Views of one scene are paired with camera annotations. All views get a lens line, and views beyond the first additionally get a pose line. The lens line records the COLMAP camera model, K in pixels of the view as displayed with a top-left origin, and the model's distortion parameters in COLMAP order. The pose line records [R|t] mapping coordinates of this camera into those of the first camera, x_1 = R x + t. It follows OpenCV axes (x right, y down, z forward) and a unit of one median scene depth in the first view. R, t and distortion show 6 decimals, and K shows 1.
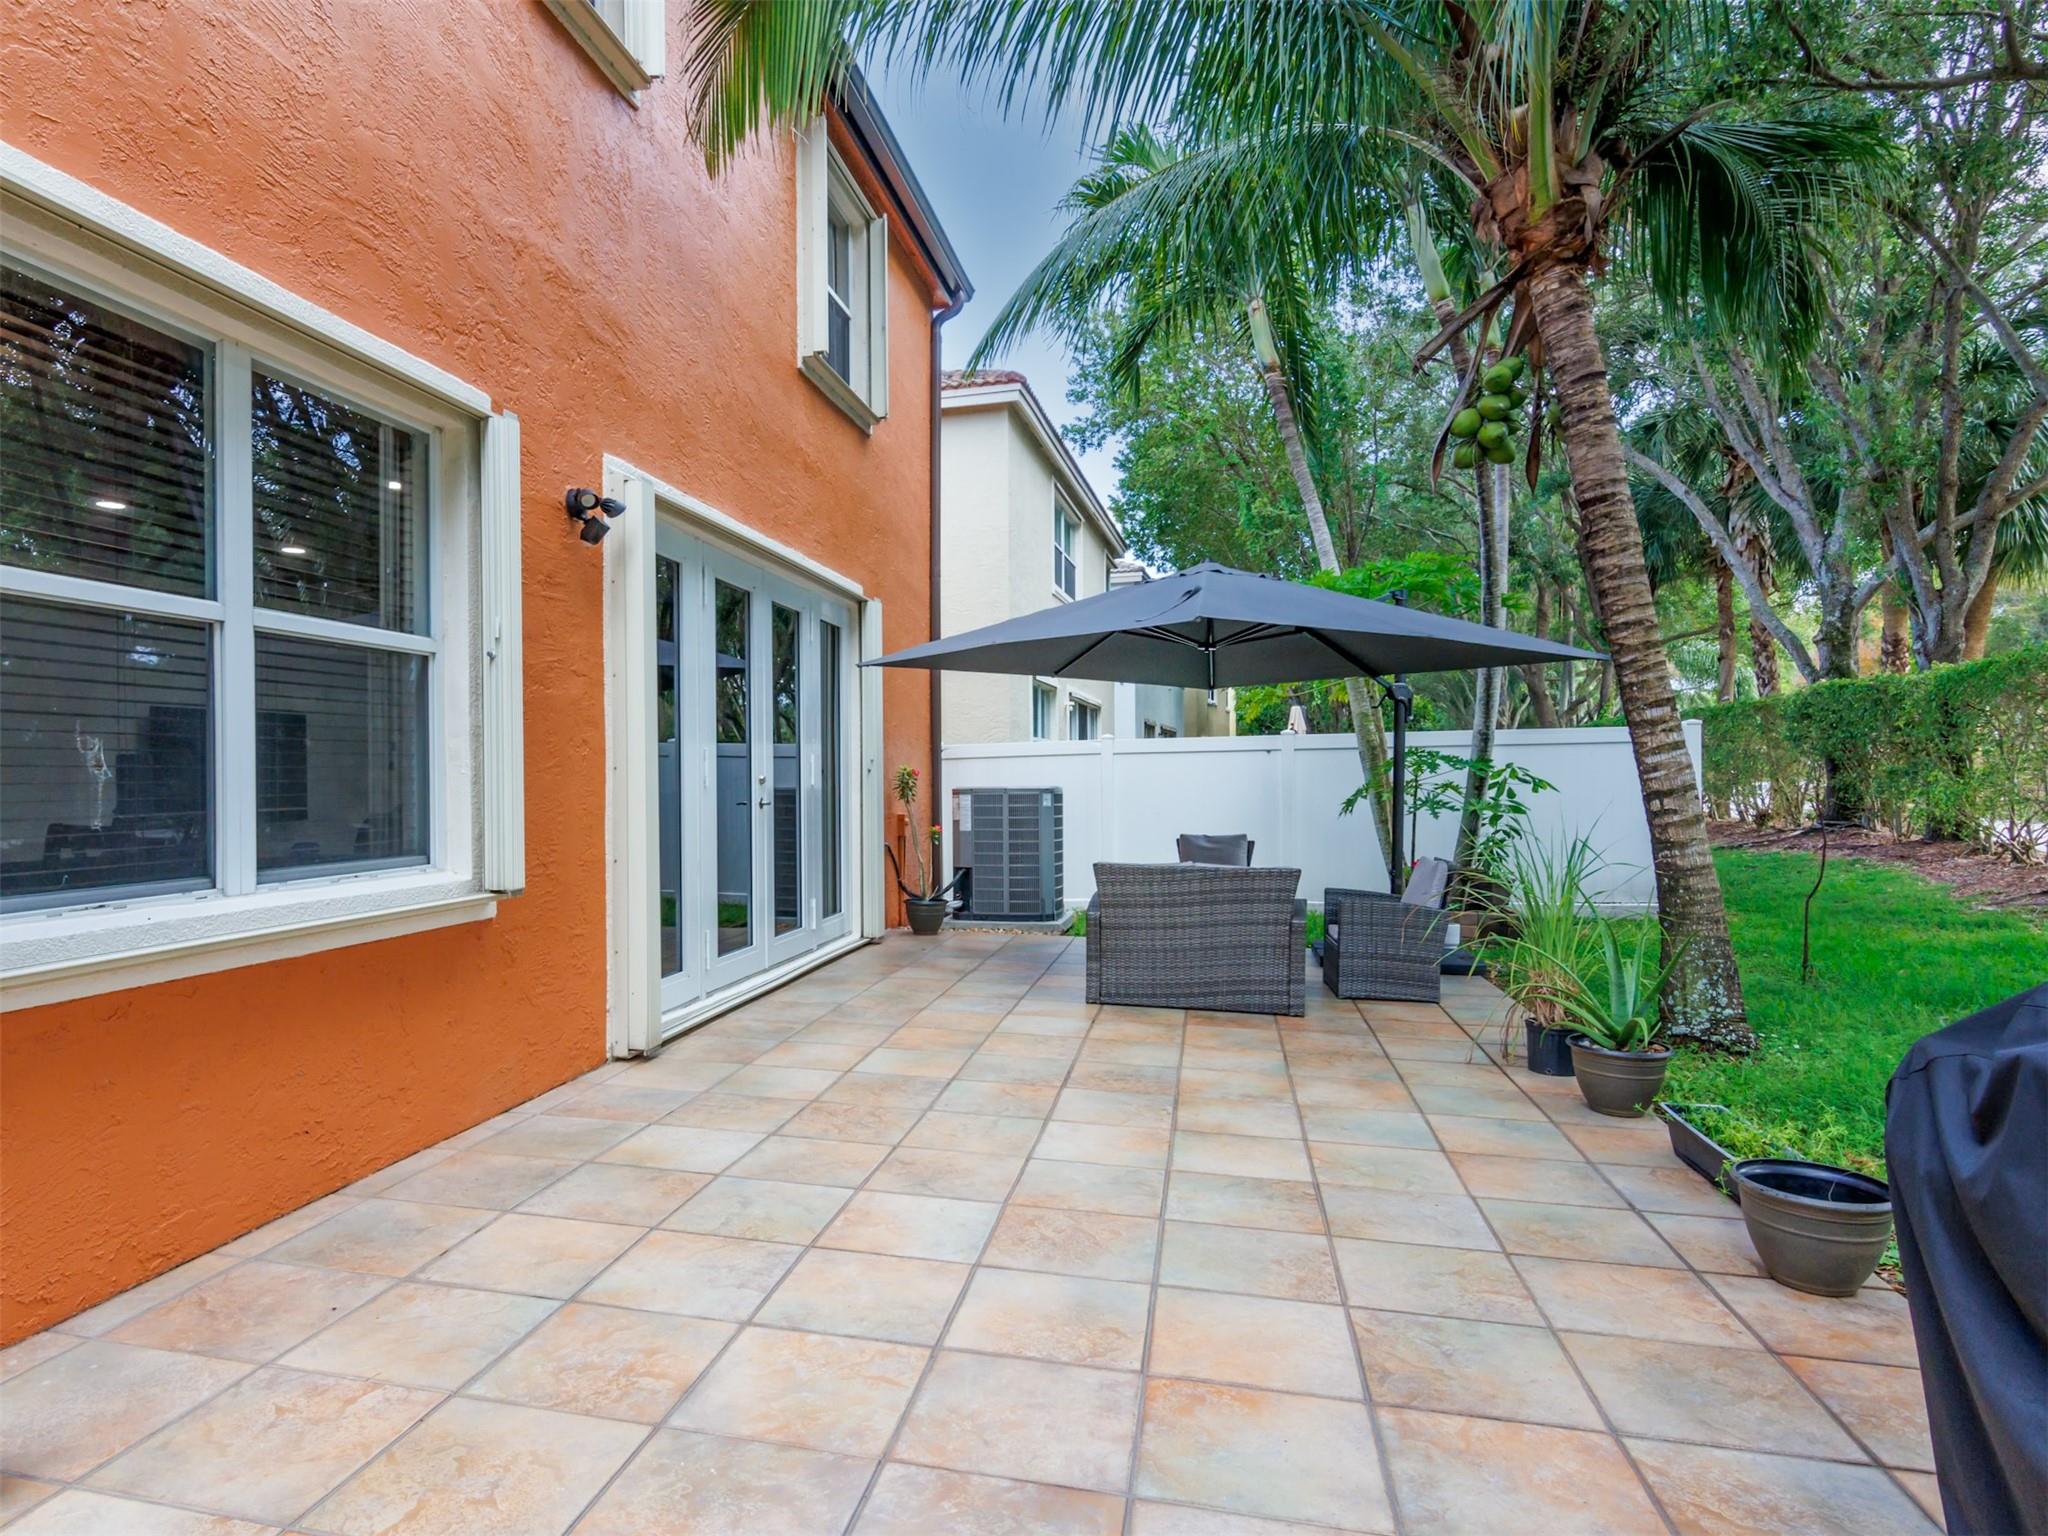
lens RADIAL K [[1180.5, 0, 1024.0], [0, 1180.5, 768.0], [0, 0, 1]] dist [0.048654, -0.000079]
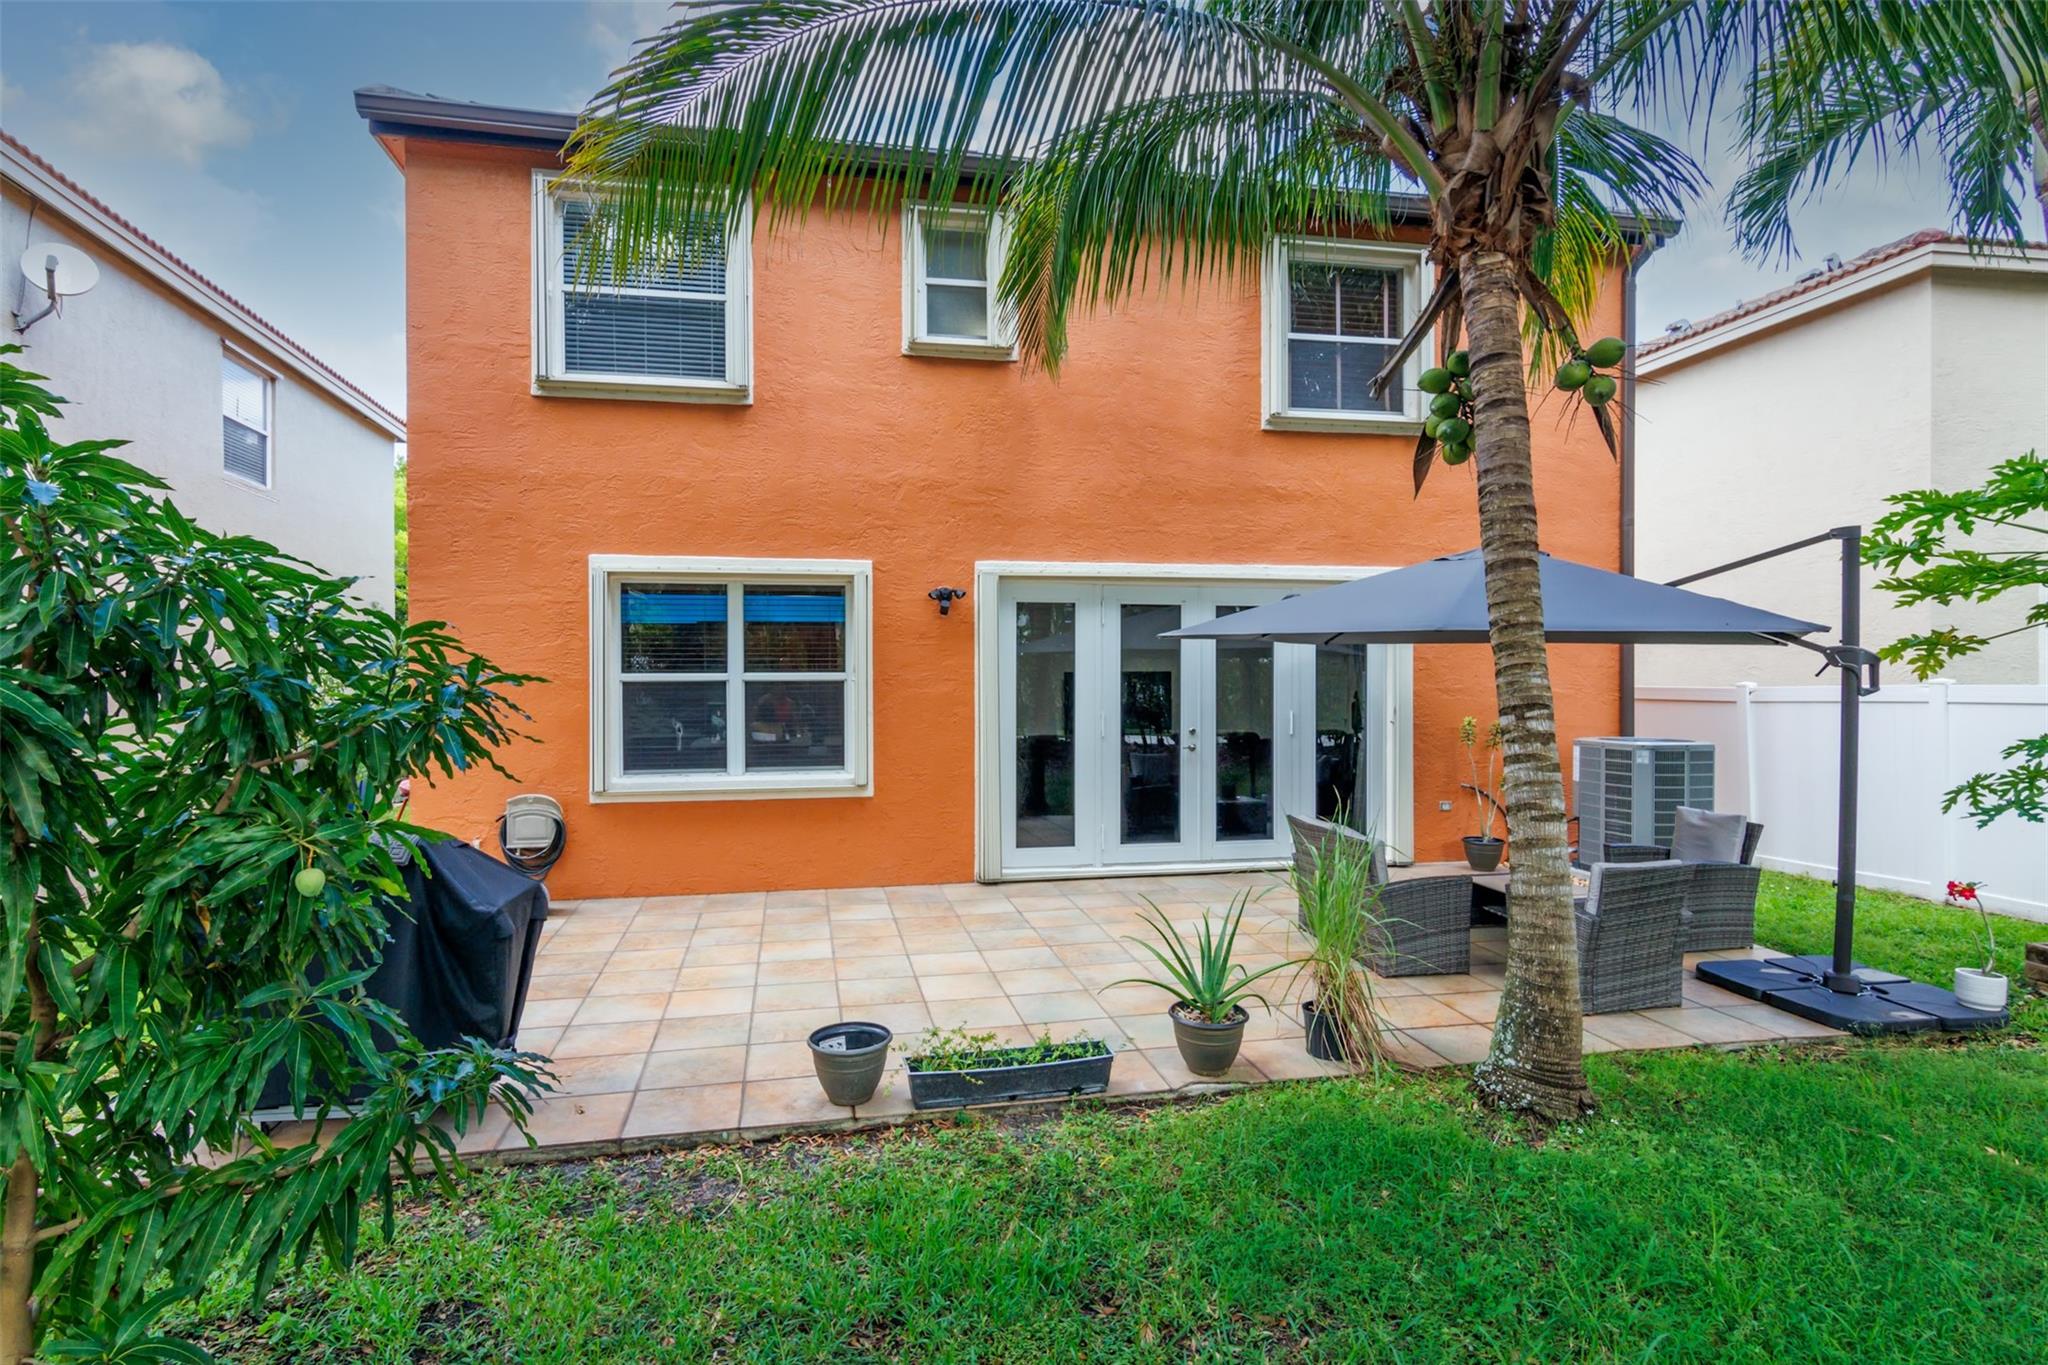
lens RADIAL K [[1065.0, 0, 1024.0], [0, 1065.0, 682.5], [0, 0, 1]] dist [-0.001288, 0.000149]
pose [[0.412448, 0.013467, -0.910882, 1.511255], [0.000012, 0.999891, 0.014788, -0.117947], [0.910981, -0.006111, 0.412403, 0.456324]]
